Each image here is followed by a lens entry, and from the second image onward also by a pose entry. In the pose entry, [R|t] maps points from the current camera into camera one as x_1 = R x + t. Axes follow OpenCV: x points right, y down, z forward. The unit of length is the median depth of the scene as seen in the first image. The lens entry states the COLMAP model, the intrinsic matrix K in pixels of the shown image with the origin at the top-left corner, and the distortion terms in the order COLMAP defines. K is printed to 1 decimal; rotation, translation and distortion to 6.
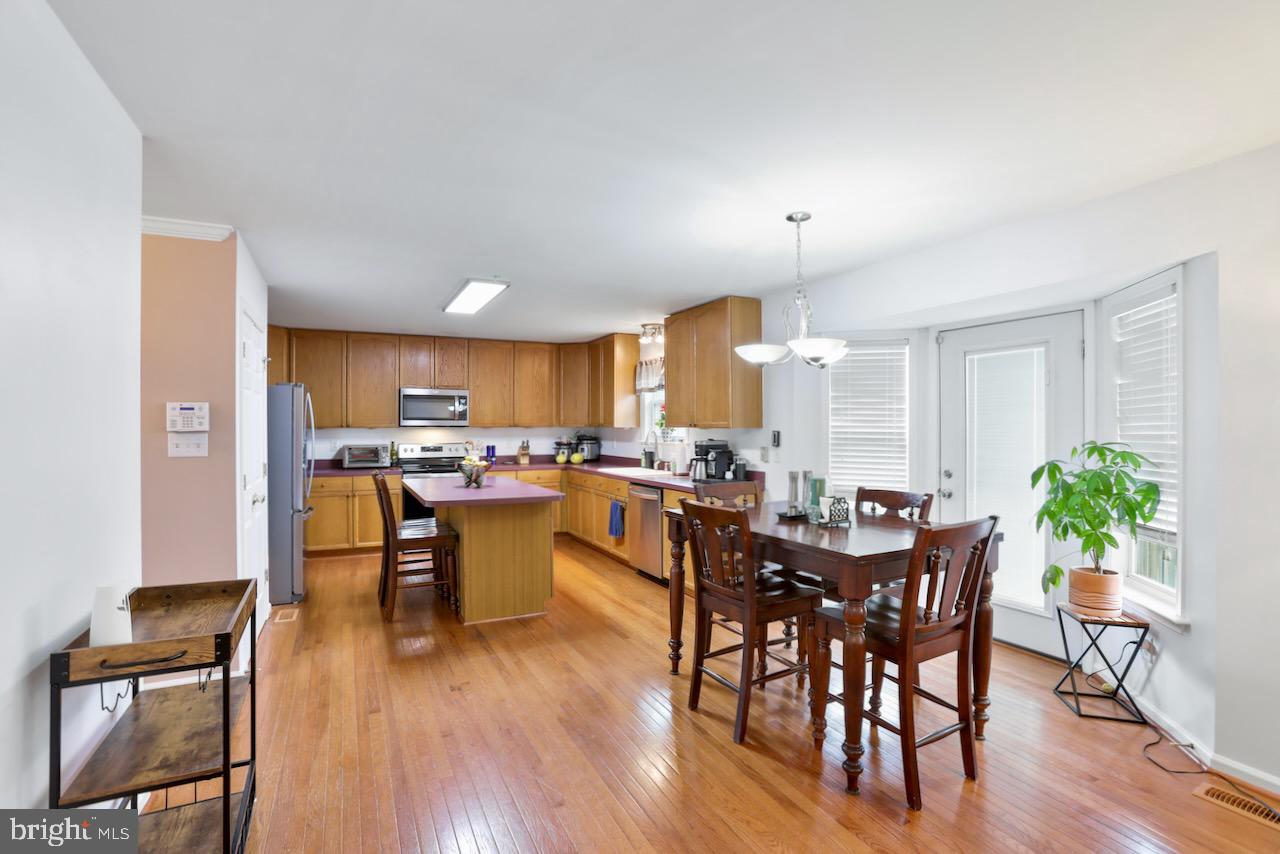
lens RADIAL K [[617.1, 0, 640.0], [0, 617.1, 427.0], [0, 0, 1]] dist [-0.001827, 0.000047]
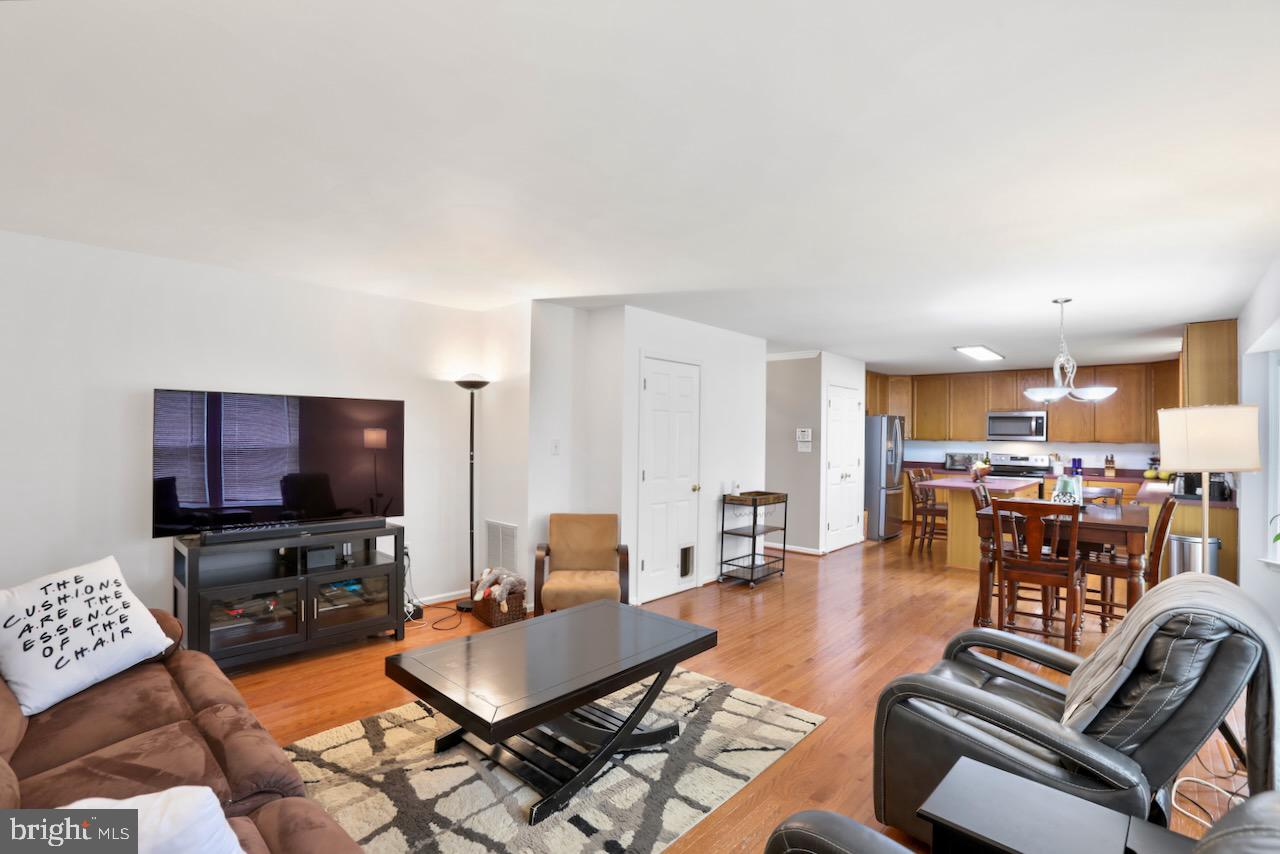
lens RADIAL K [[627.9, 0, 642.3], [0, 627.9, 437.1], [0, 0, 1]] dist [-0.000324, 0.000255]
pose [[0.401348, 0.009620, -0.915875, 0.511378], [-0.013408, 0.999899, 0.004627, -0.004119], [0.915827, 0.010423, 0.401437, -0.214279]]
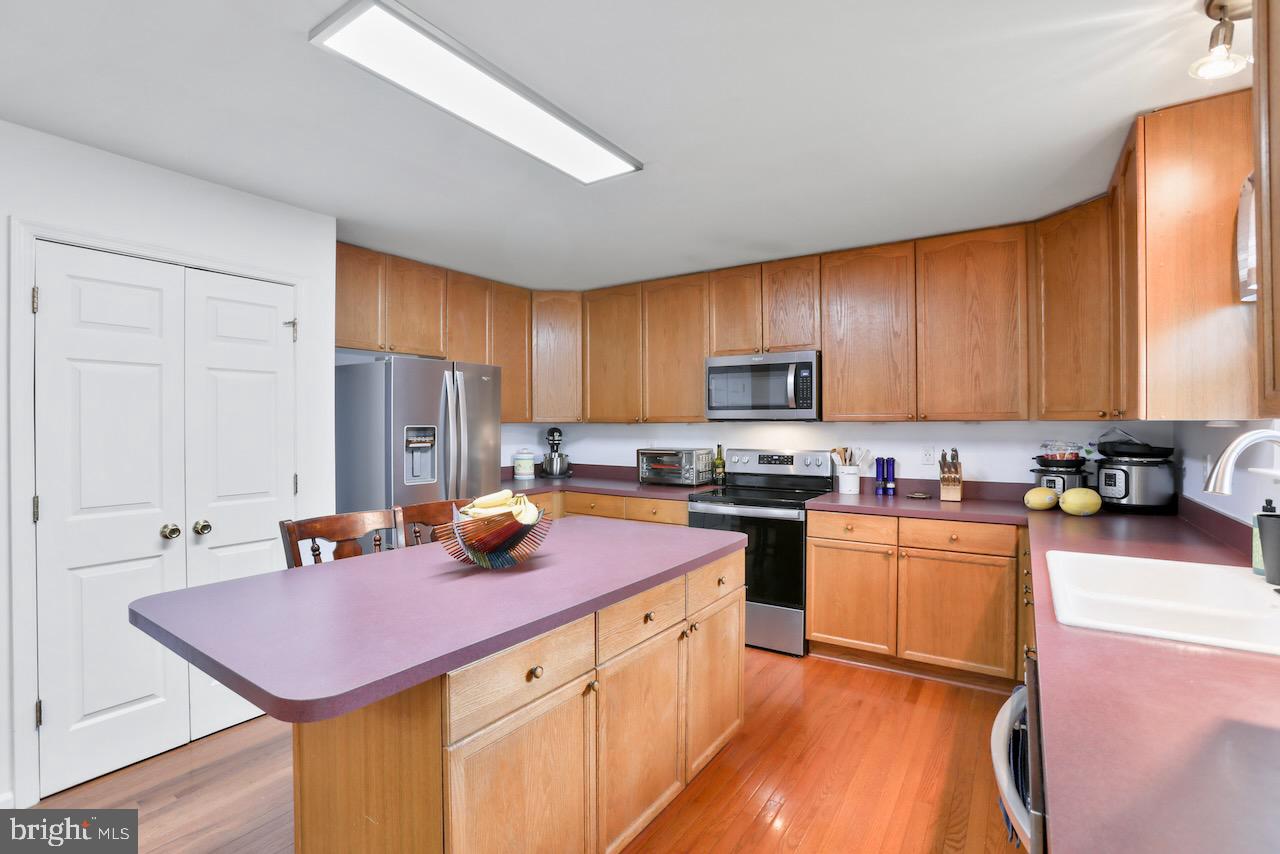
lens RADIAL K [[617.1, 0, 640.0], [0, 617.1, 427.0], [0, 0, 1]] dist [-0.001827, 0.000047]
pose [[0.501557, 0.004940, -0.865110, 0.098135], [0.000902, 0.999980, 0.006233, 0.001281], [0.865124, -0.003907, 0.501543, 0.578495]]
